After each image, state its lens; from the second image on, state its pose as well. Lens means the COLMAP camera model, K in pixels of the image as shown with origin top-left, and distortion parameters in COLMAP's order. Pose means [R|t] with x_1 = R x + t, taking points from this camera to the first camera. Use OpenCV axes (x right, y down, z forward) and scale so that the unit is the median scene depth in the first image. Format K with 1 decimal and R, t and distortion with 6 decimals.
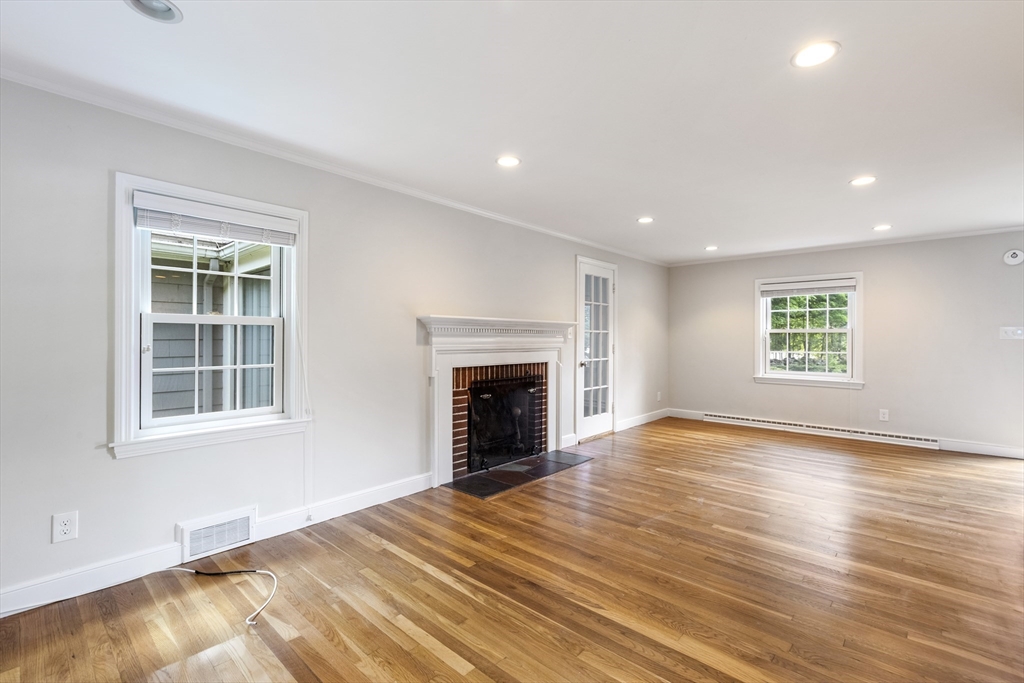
lens RADIAL K [[461.9, 0, 517.7], [0, 461.9, 342.9], [0, 0, 1]] dist [0.000433, 0.000555]
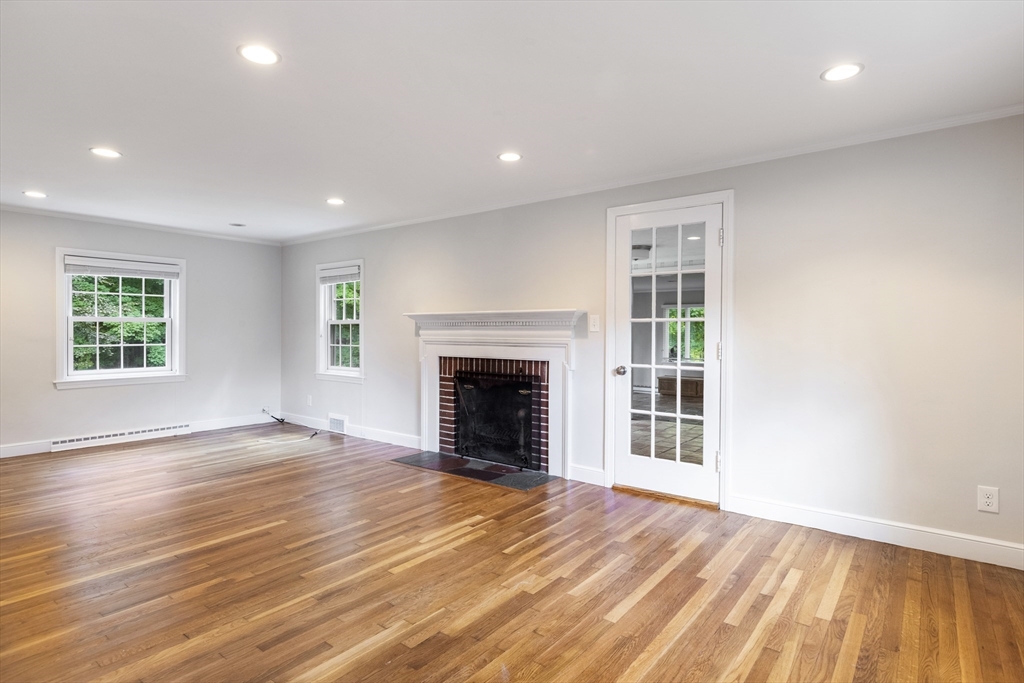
lens RADIAL K [[557.2, 0, 511.4], [0, 557.2, 337.2], [0, 0, 1]] dist [0.002031, 0.000138]
pose [[0.040763, 0.012059, -0.999096, 1.211695], [-0.008681, 0.999894, 0.011714, -0.012385], [0.999131, 0.008195, 0.040864, 1.064323]]
